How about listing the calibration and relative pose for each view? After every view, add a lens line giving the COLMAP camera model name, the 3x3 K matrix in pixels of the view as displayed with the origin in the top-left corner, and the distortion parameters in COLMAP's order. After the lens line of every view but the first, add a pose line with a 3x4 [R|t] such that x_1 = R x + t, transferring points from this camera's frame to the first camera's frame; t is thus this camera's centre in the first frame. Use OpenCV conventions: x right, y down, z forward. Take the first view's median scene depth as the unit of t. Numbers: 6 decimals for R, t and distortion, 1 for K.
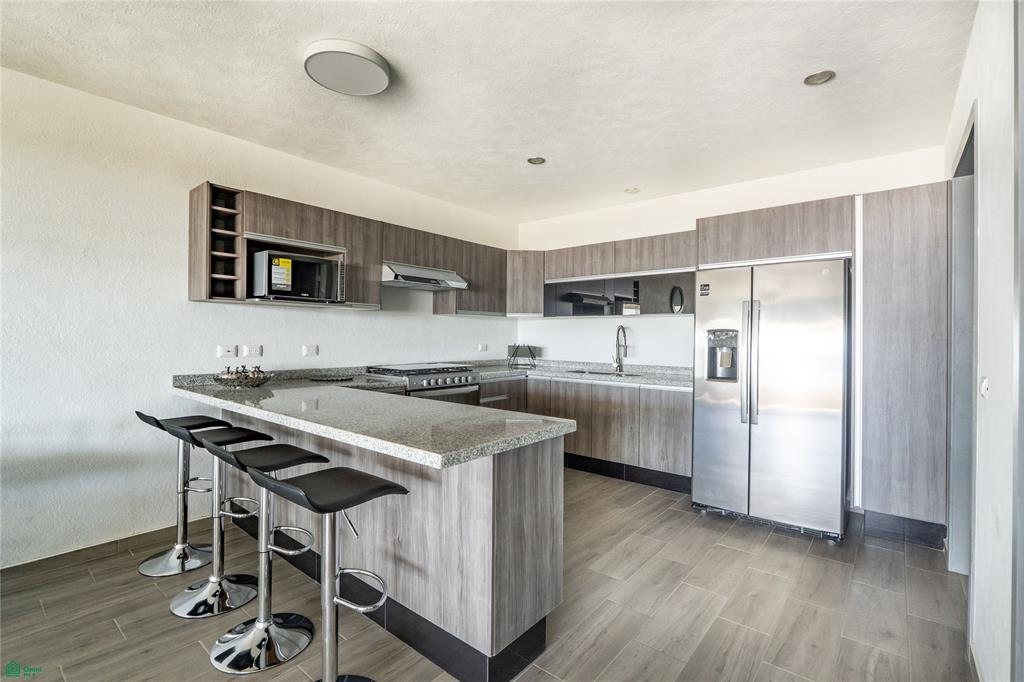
lens RADIAL K [[465.4, 0, 510.4], [0, 465.4, 337.7], [0, 0, 1]] dist [-0.002420, -0.000029]
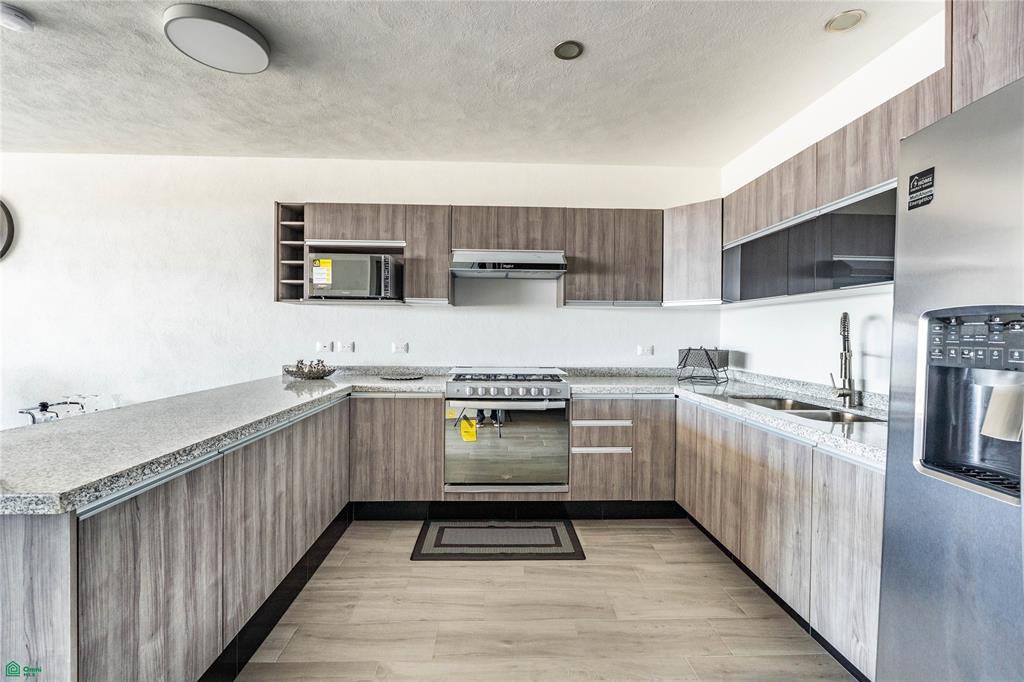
lens RADIAL K [[430.1, 0, 510.6], [0, 430.1, 338.5], [0, 0, 1]] dist [-0.000374, 0.000397]
pose [[0.663666, 0.006484, -0.748001, 0.397361], [-0.007061, 0.999972, 0.002402, 0.002698], [0.747996, 0.003688, 0.663693, 0.513015]]
